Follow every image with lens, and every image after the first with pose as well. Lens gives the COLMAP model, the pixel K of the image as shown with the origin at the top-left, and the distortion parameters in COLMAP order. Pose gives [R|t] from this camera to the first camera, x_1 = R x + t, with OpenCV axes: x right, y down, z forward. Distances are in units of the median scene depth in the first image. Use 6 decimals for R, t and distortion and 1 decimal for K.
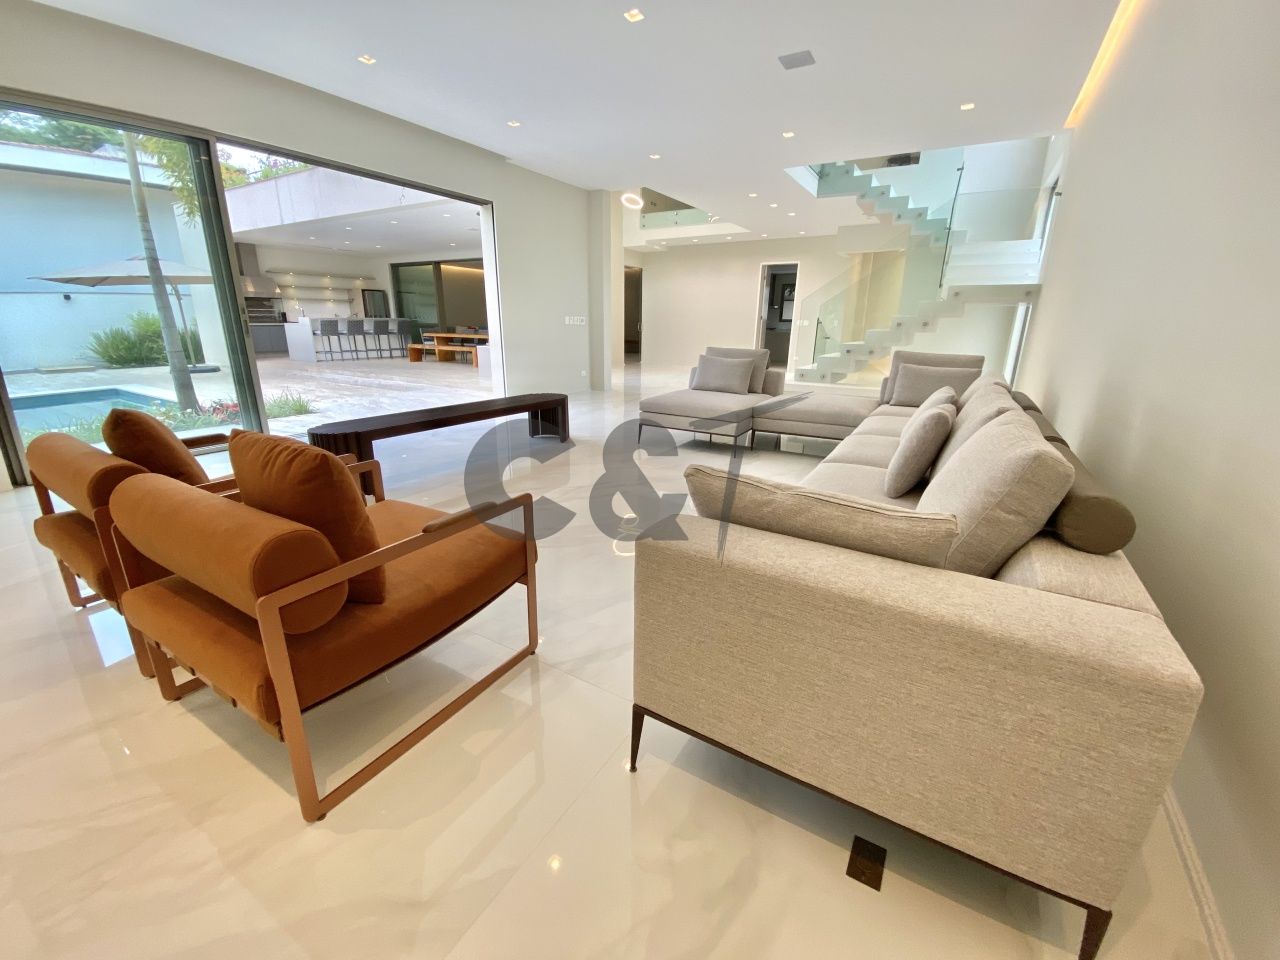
lens RADIAL K [[537.8, 0, 640.0], [0, 537.8, 480.0], [0, 0, 1]] dist [-0.003607, -0.000410]
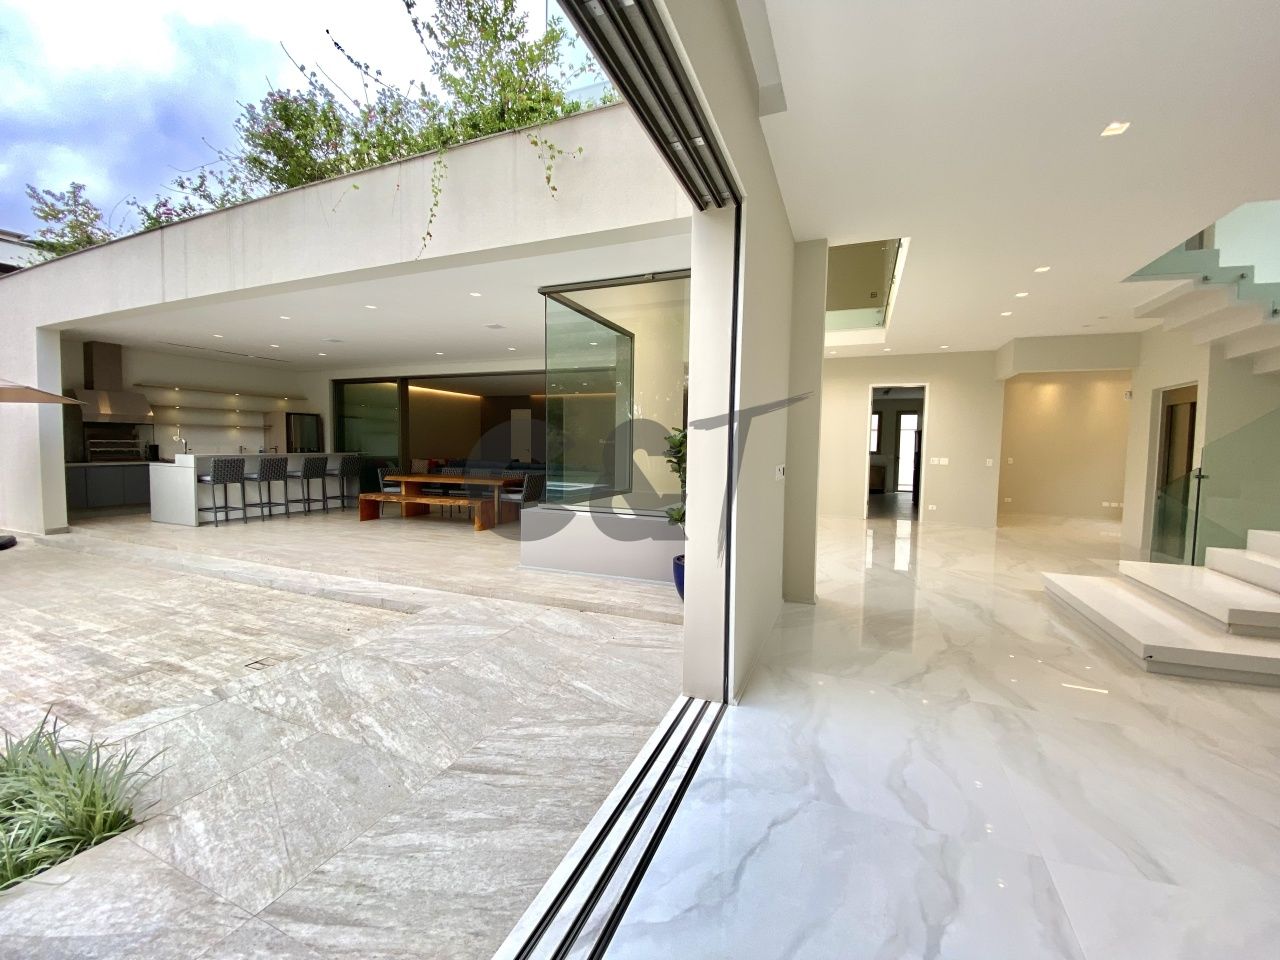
lens RADIAL K [[537.8, 0, 640.0], [0, 537.8, 480.0], [0, 0, 1]] dist [-0.003607, -0.000410]
pose [[0.989799, -0.006759, 0.142313, -0.176993], [0.037708, 0.975683, -0.215918, -0.110151], [-0.137393, 0.219082, 0.965985, 0.305341]]
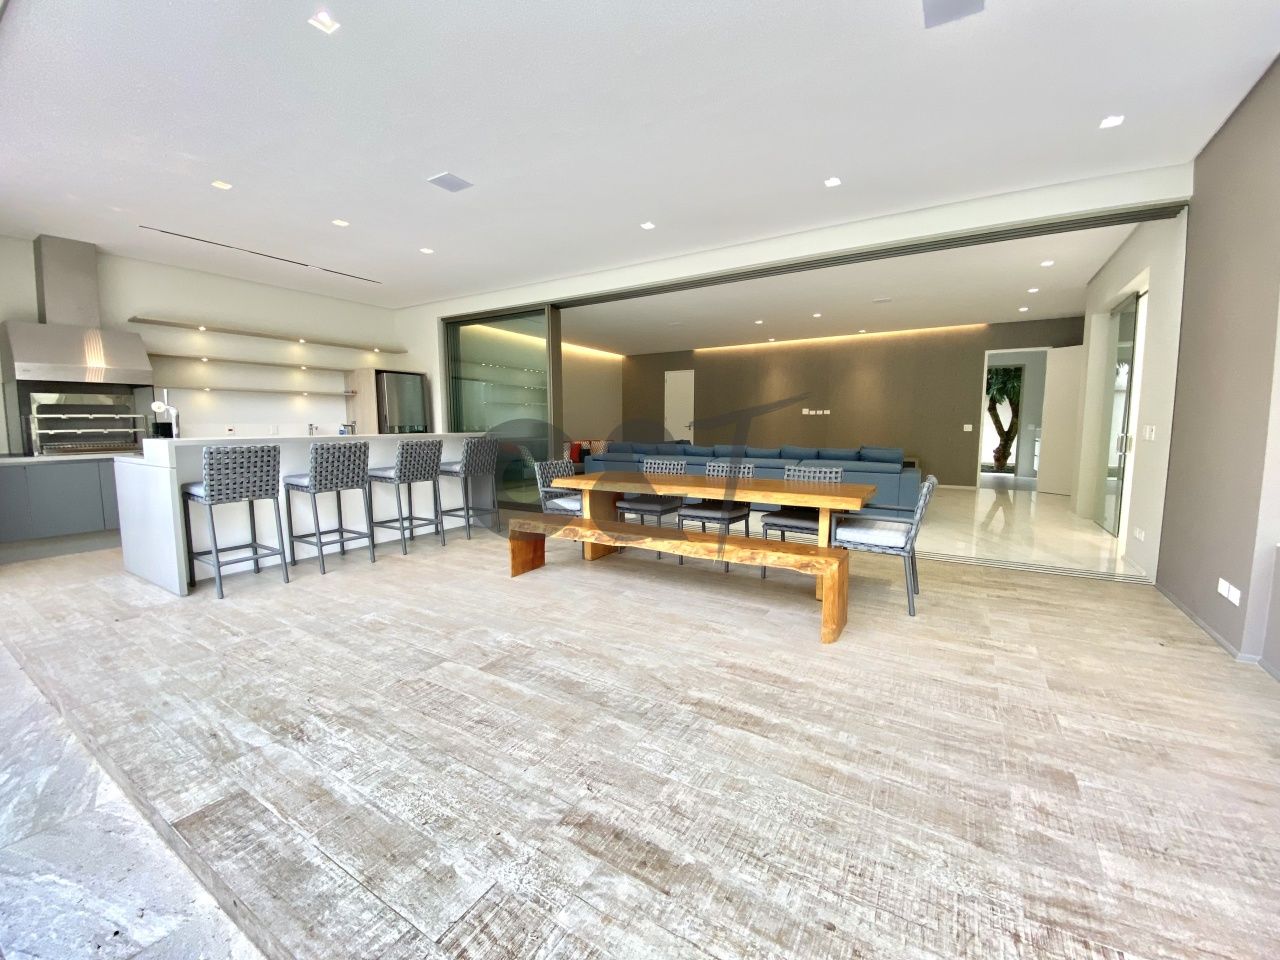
lens RADIAL K [[518.5, 0, 640.0], [0, 518.5, 480.0], [0, 0, 1]] dist [0.001872, 0.000027]
pose [[0.999909, -0.012407, -0.005351, -0.333204], [0.011262, 0.984084, -0.177347, -0.208622], [0.007466, 0.177270, 0.984134, 0.665009]]
